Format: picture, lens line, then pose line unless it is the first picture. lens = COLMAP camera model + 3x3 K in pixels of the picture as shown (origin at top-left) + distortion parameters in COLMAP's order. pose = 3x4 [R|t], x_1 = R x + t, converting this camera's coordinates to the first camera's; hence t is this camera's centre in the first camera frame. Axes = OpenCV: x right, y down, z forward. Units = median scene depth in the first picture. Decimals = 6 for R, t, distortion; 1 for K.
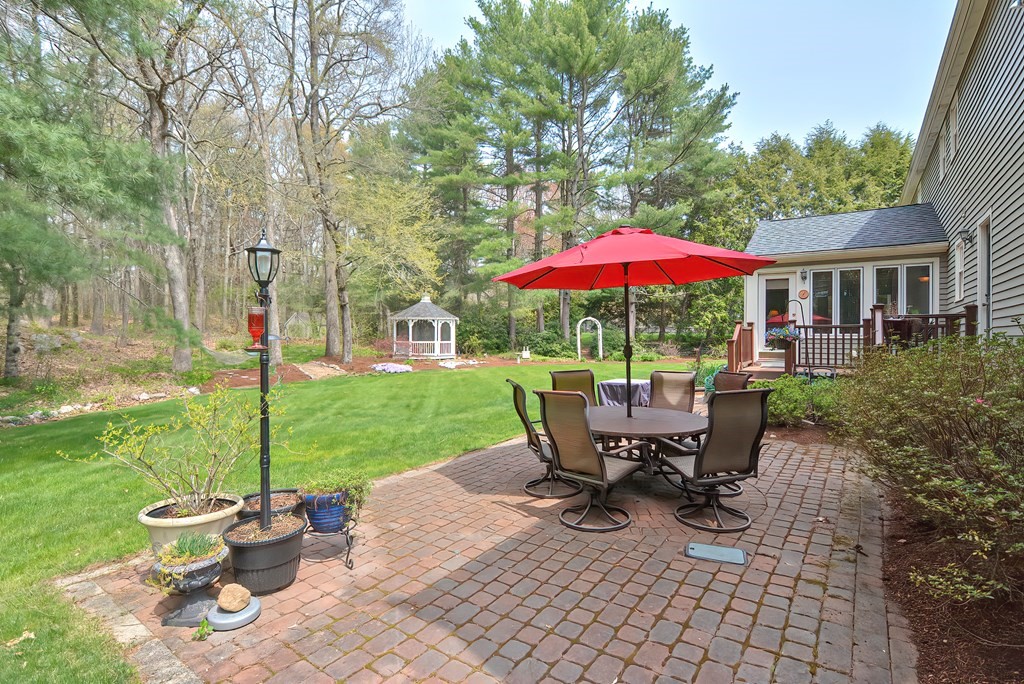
lens RADIAL K [[504.0, 0, 511.0], [0, 504.0, 345.0], [0, 0, 1]] dist [-0.002960, -0.000999]
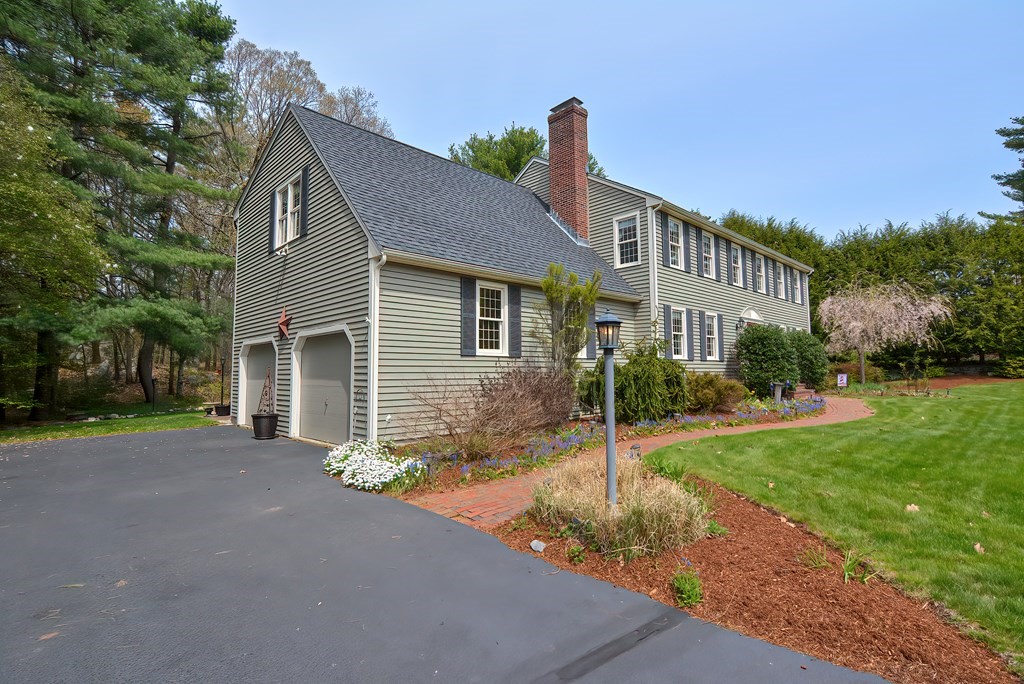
lens RADIAL K [[504.0, 0, 510.5], [0, 504.0, 338.6], [0, 0, 1]] dist [-0.002960, -0.000999]
pose [[0.980638, -0.025988, -0.194097, 0.579509], [0.009418, 0.996267, -0.085809, 0.013289], [0.195603, 0.082320, 0.977222, -0.599459]]
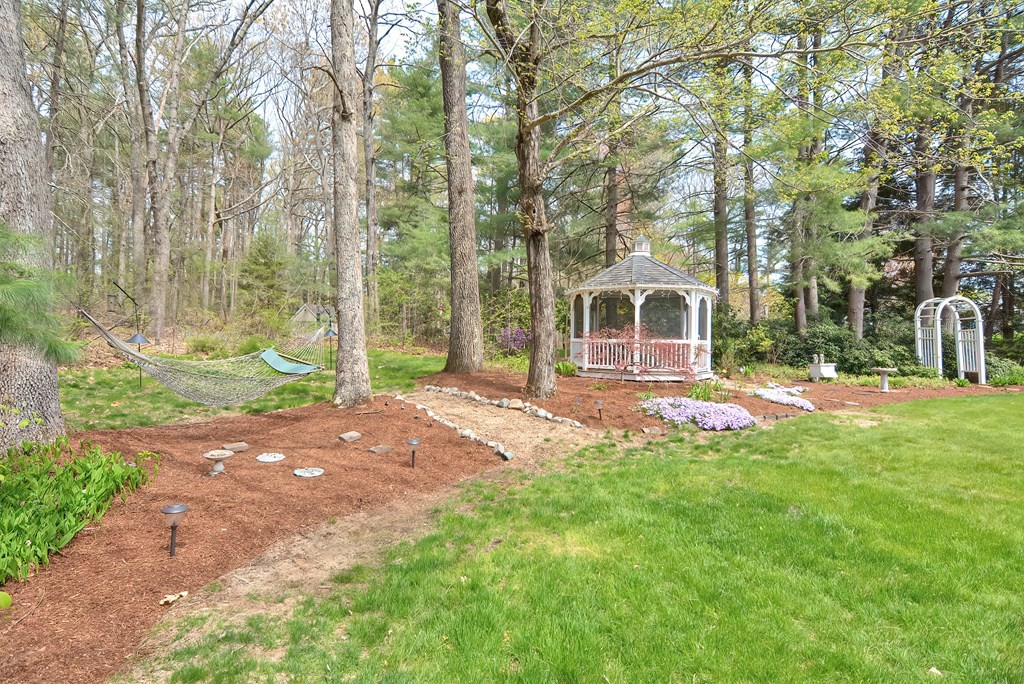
lens RADIAL K [[504.0, 0, 508.6], [0, 504.0, 344.5], [0, 0, 1]] dist [-0.002960, -0.000999]
pose [[0.999643, 0.011390, 0.024151, -0.285225], [-0.010964, 0.999784, -0.017676, 0.005471], [-0.024347, 0.017405, 0.999552, 0.507954]]
